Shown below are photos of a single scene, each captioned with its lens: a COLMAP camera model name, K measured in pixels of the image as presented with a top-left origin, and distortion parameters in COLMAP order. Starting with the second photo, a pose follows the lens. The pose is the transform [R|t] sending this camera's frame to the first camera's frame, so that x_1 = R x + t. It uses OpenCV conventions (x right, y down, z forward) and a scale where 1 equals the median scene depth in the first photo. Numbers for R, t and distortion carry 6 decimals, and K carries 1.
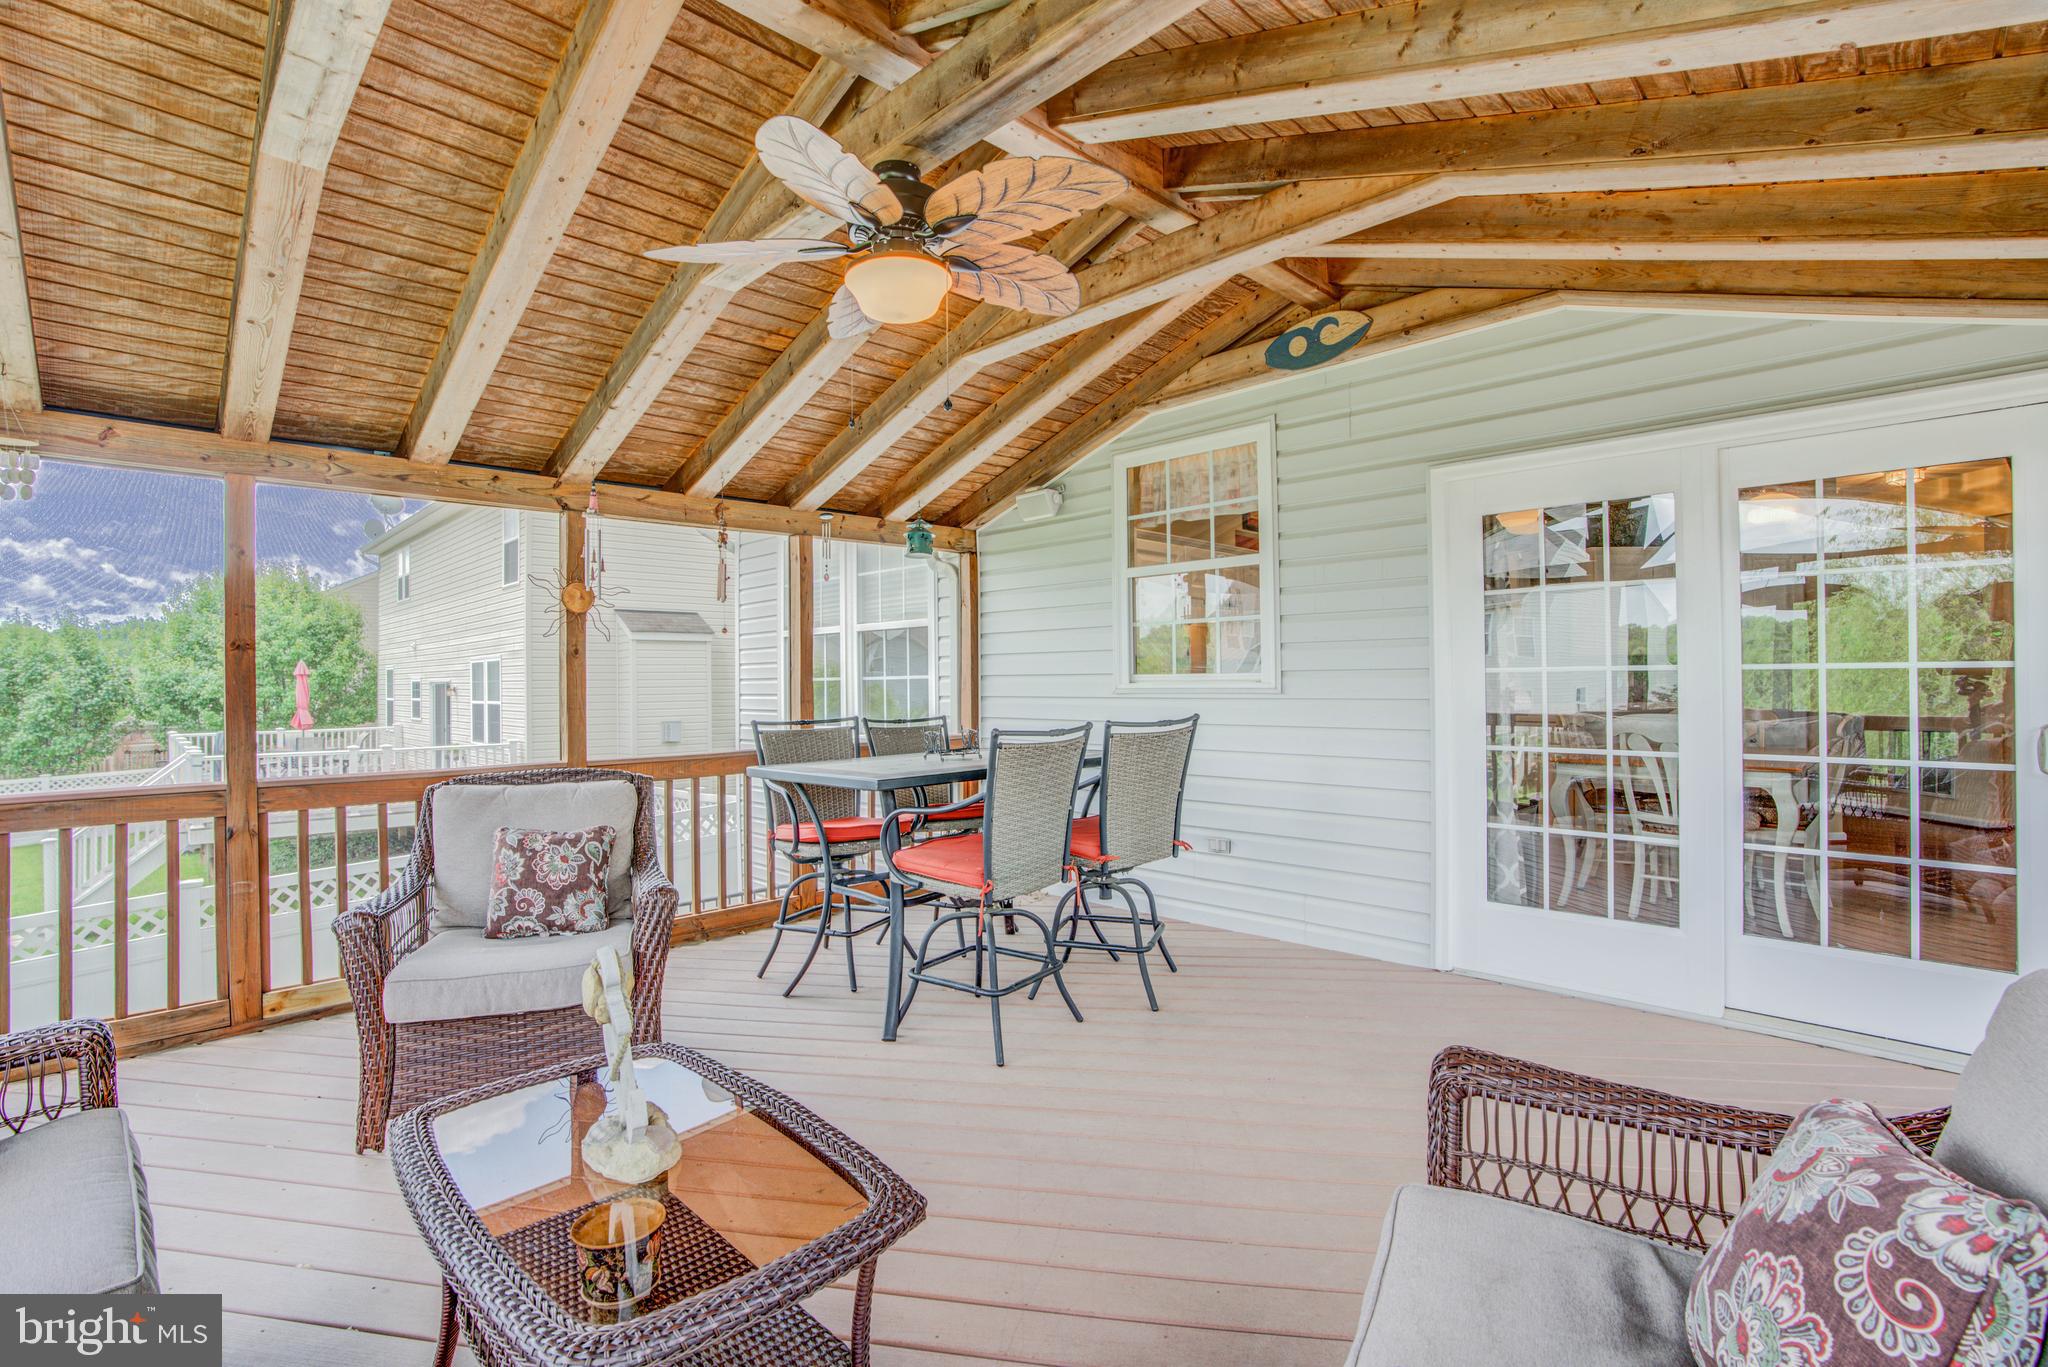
lens RADIAL K [[959.2, 0, 1023.2], [0, 959.2, 666.6], [0, 0, 1]] dist [-0.080018, 0.034255]
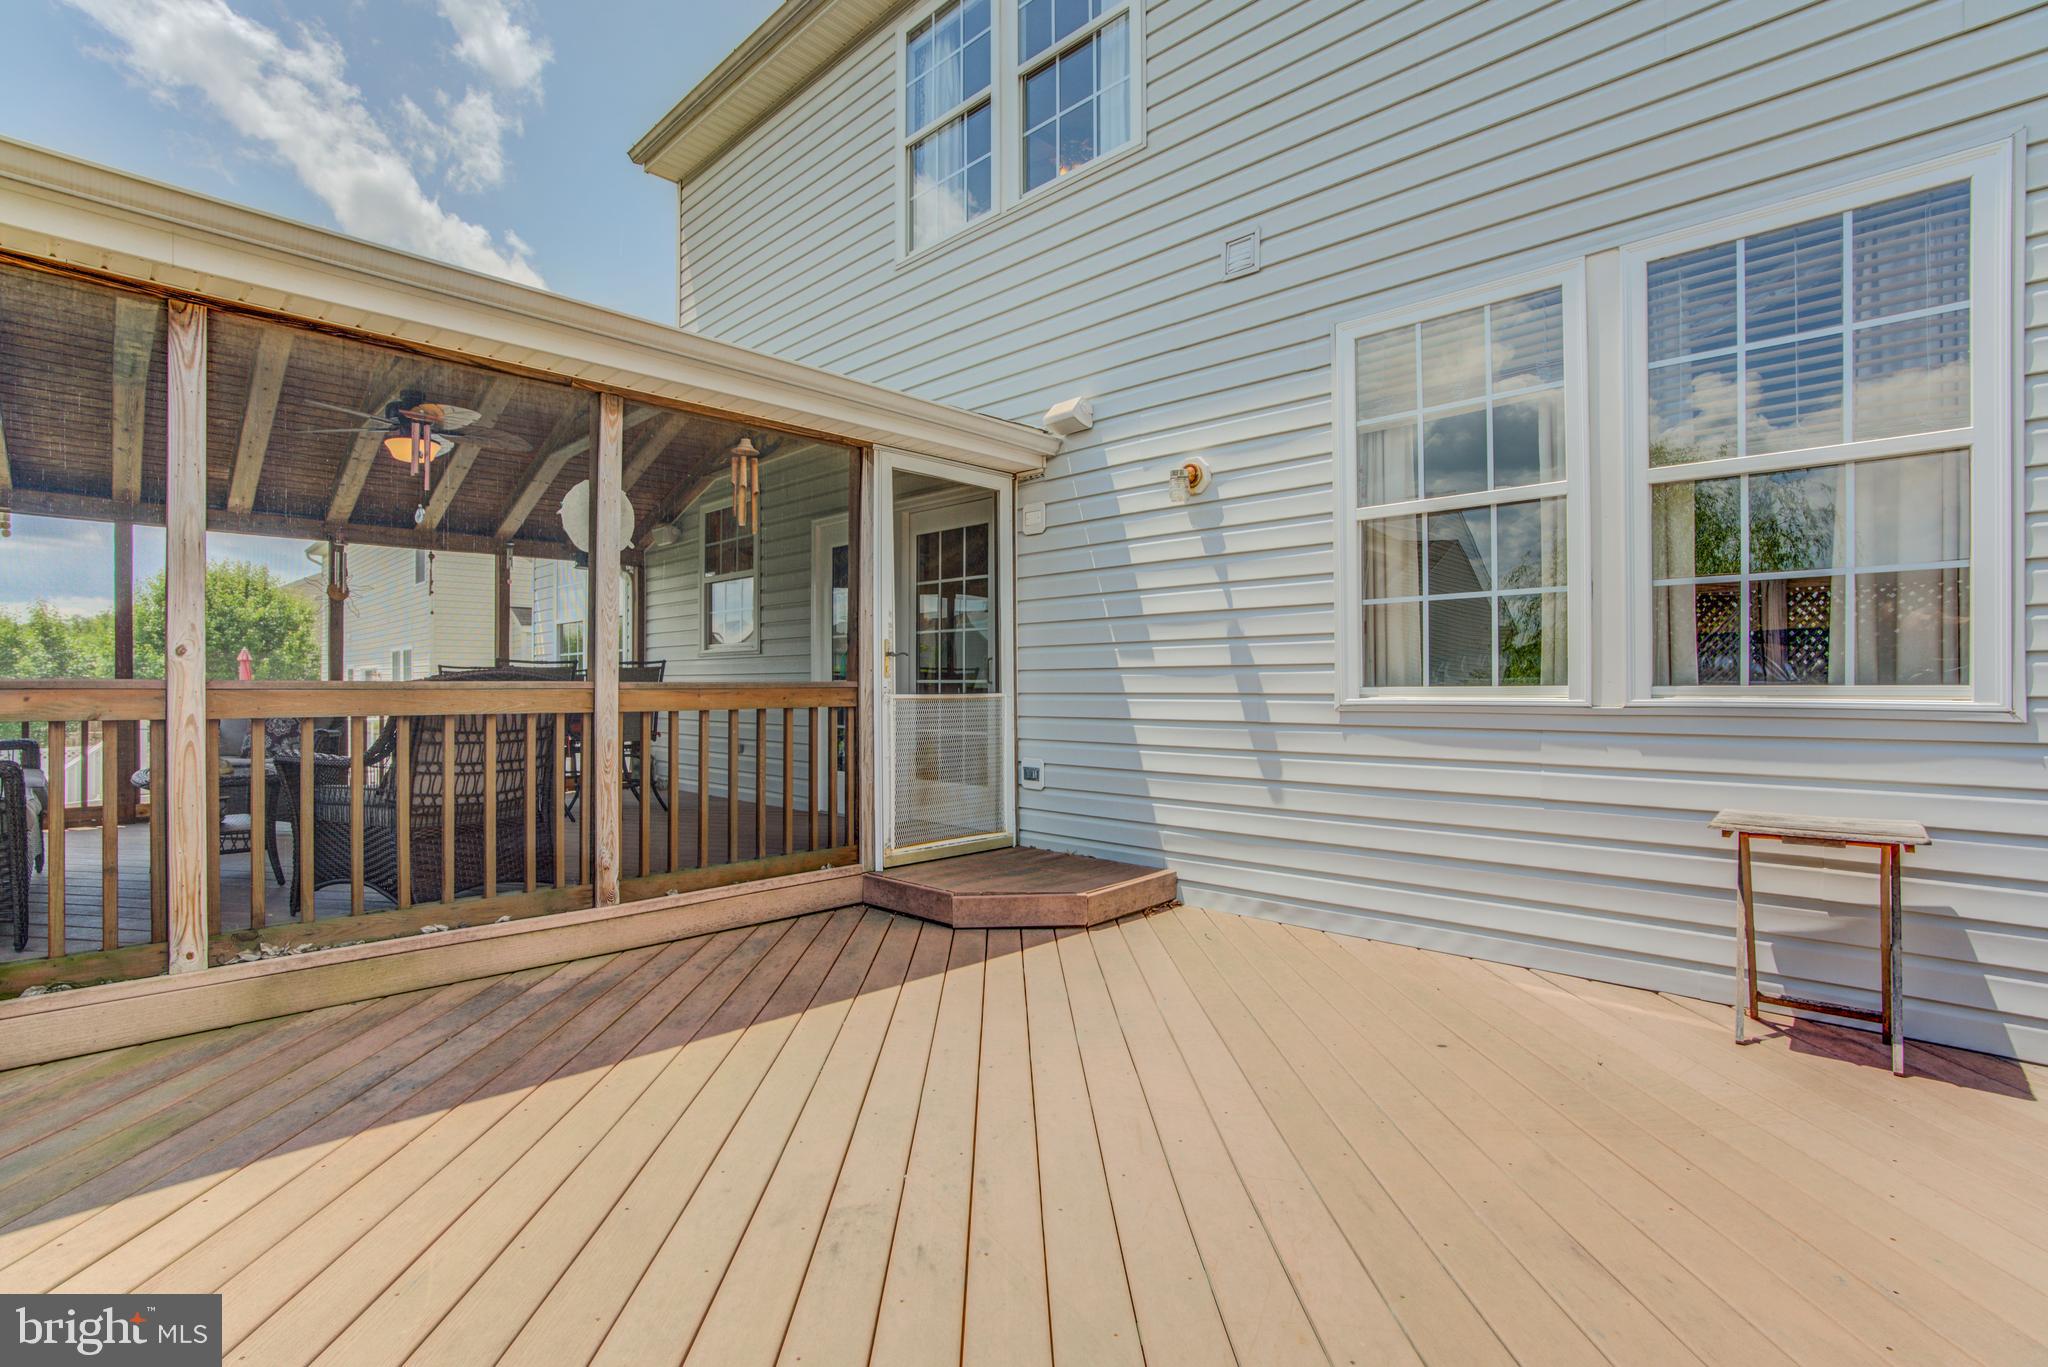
lens RADIAL K [[945.4, 0, 1024.0], [0, 945.4, 683.5], [0, 0, 1]] dist [-0.068996, 0.026191]
pose [[0.999695, 0.011291, 0.021955, 0.713545], [-0.011577, 0.999849, 0.012970, 0.055636], [-0.021805, -0.013220, 0.999675, -0.665256]]
